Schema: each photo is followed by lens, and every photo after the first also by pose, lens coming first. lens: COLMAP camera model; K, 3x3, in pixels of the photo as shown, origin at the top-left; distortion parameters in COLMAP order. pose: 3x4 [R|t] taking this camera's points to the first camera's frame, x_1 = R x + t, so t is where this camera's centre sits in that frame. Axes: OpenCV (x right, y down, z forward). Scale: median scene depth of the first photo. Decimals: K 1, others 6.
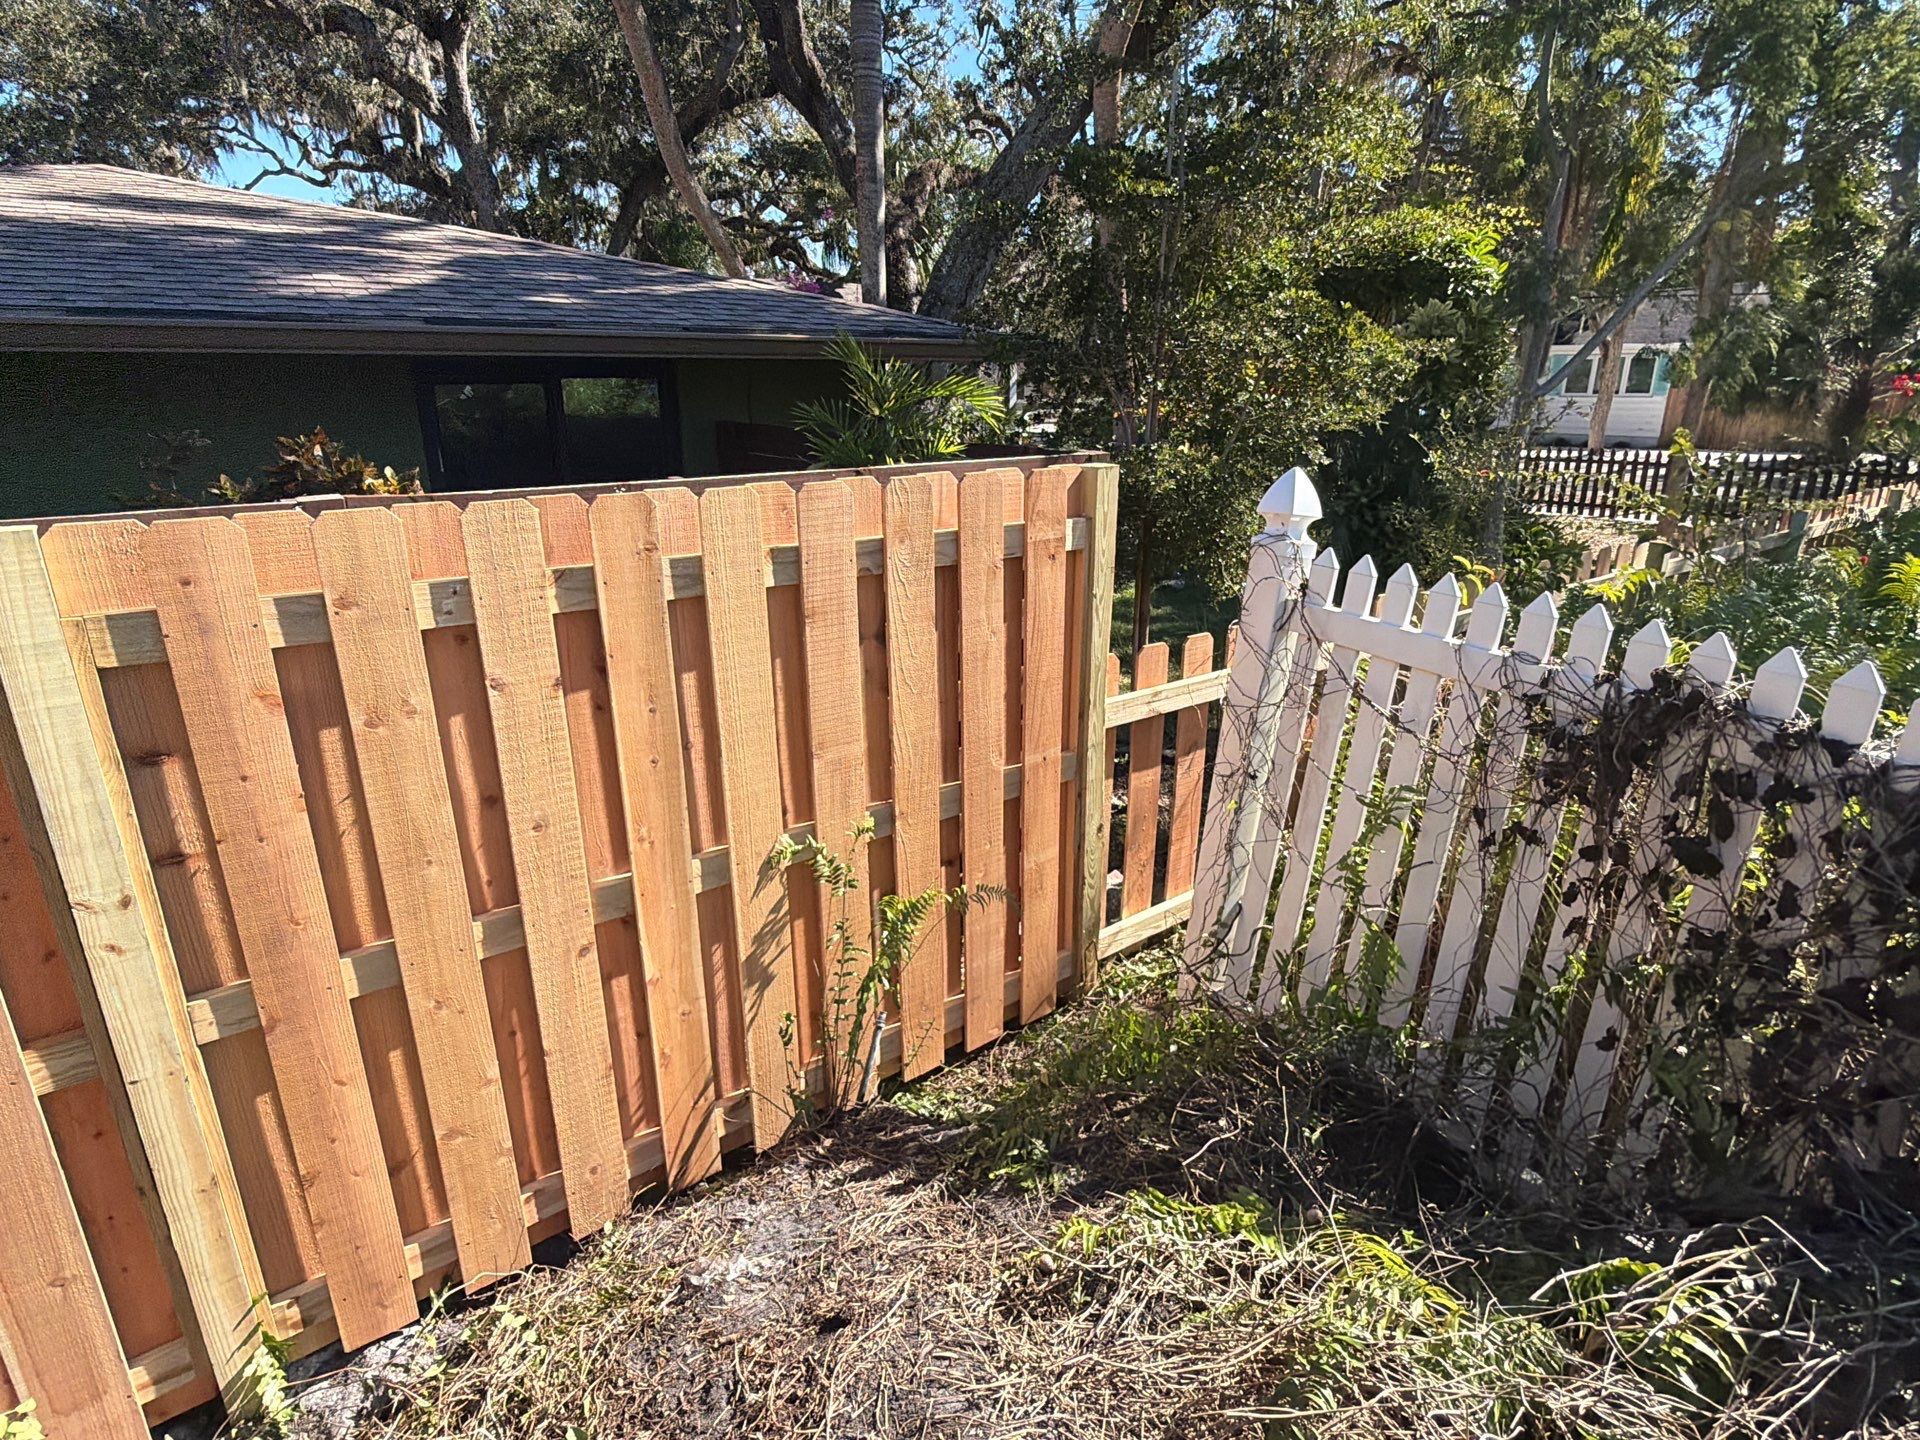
lens RADIAL K [[1040.2, 0, 959.0], [0, 1040.2, 723.9], [0, 0, 1]] dist [0.000729, -0.000718]
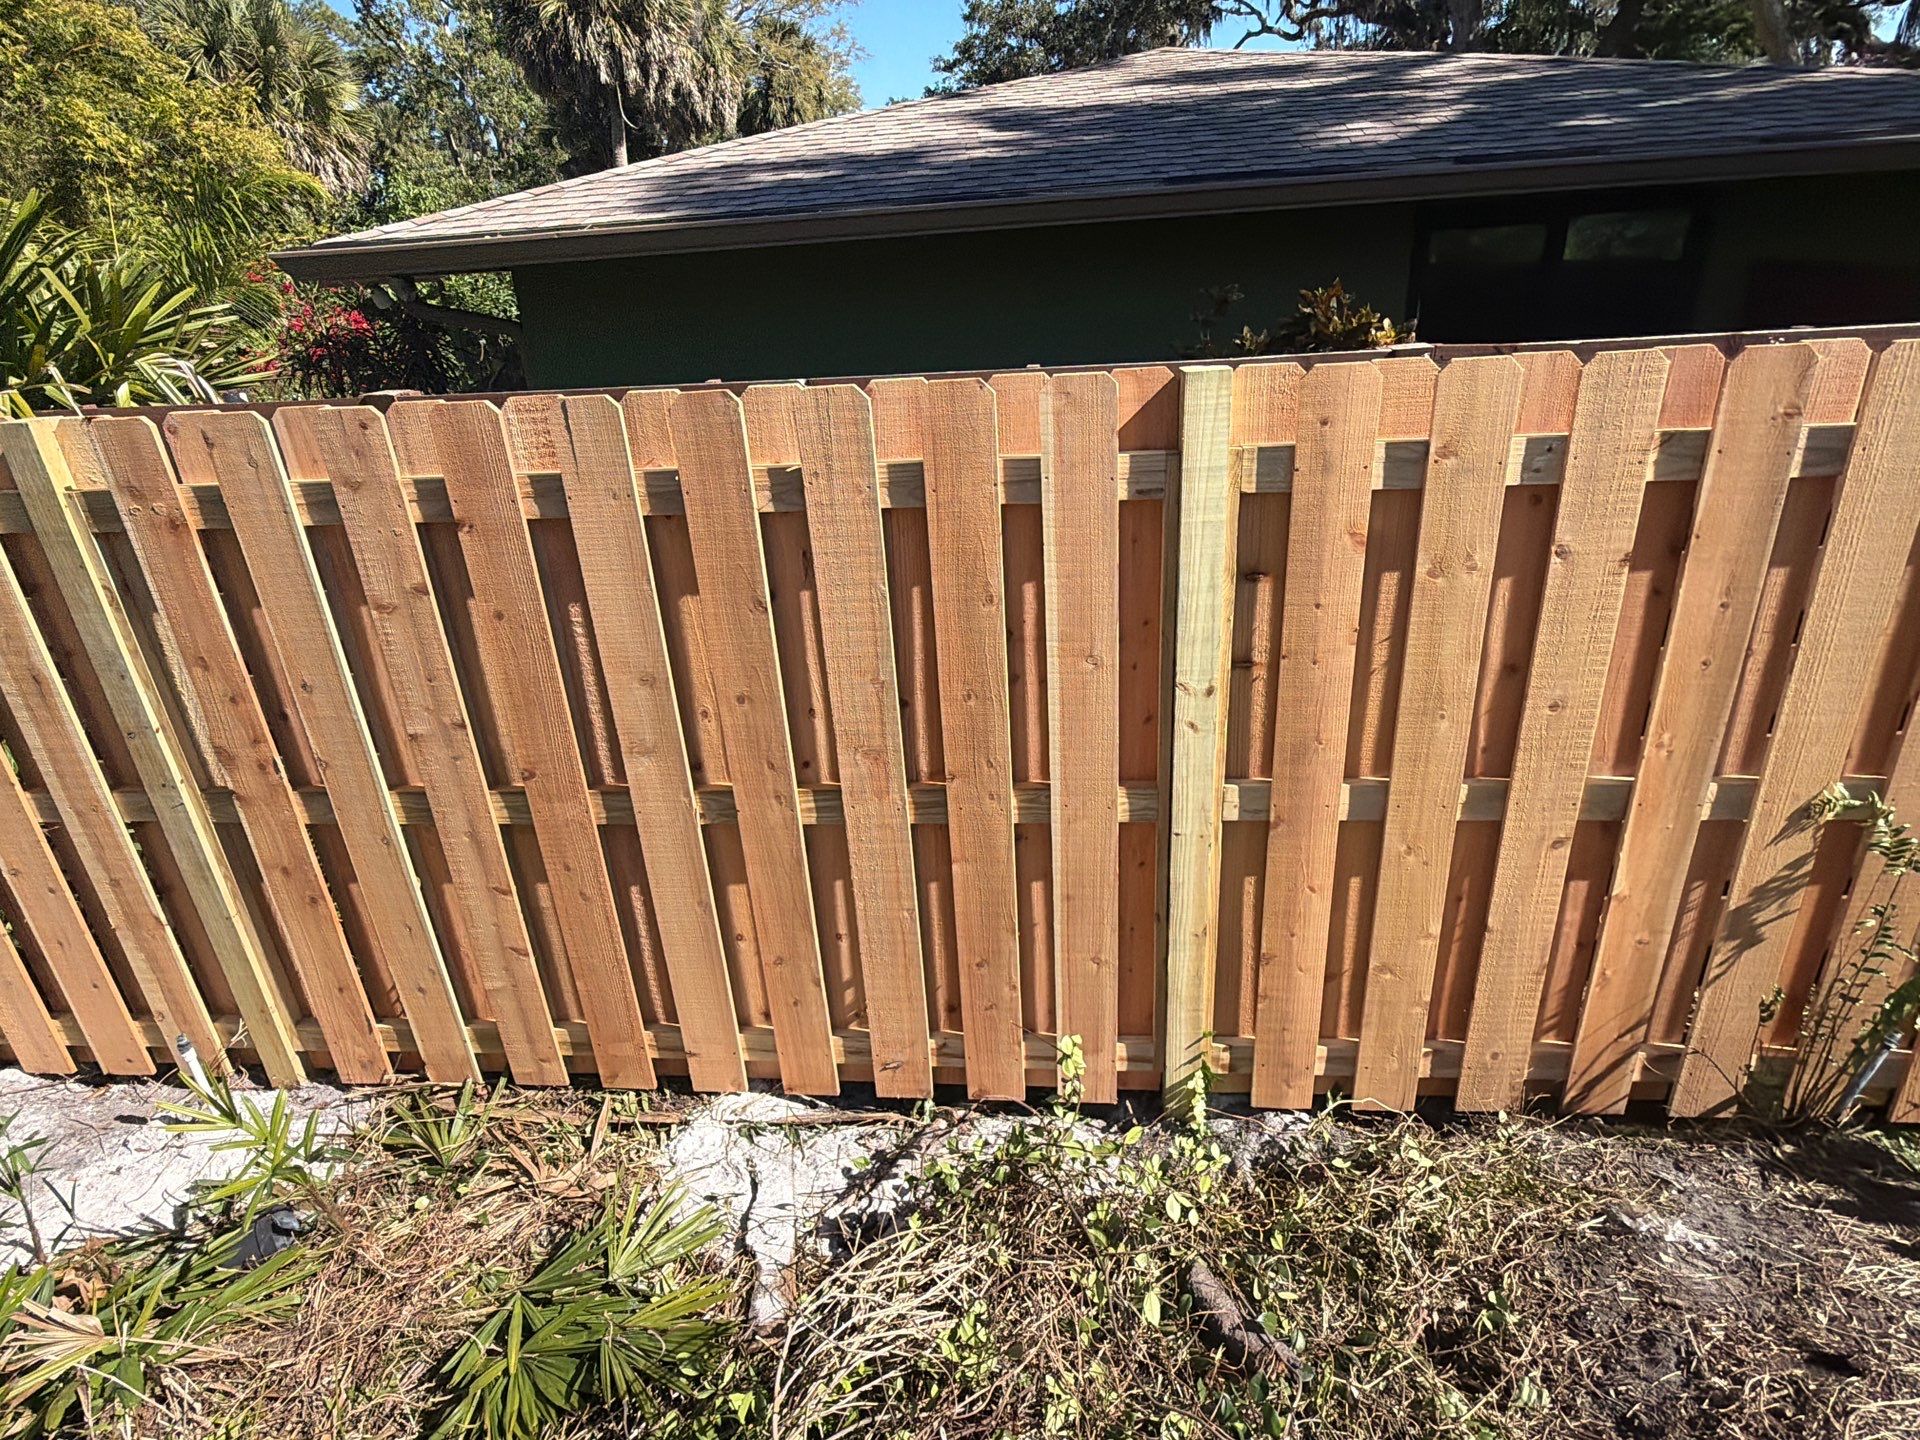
lens RADIAL K [[1040.2, 0, 960.2], [0, 1040.2, 722.3], [0, 0, 1]] dist [0.000729, -0.000718]
pose [[0.727799, 0.242414, -0.641517, -0.172660], [-0.160935, 0.969691, 0.183843, 0.023697], [0.666640, -0.030558, 0.744753, -0.068039]]
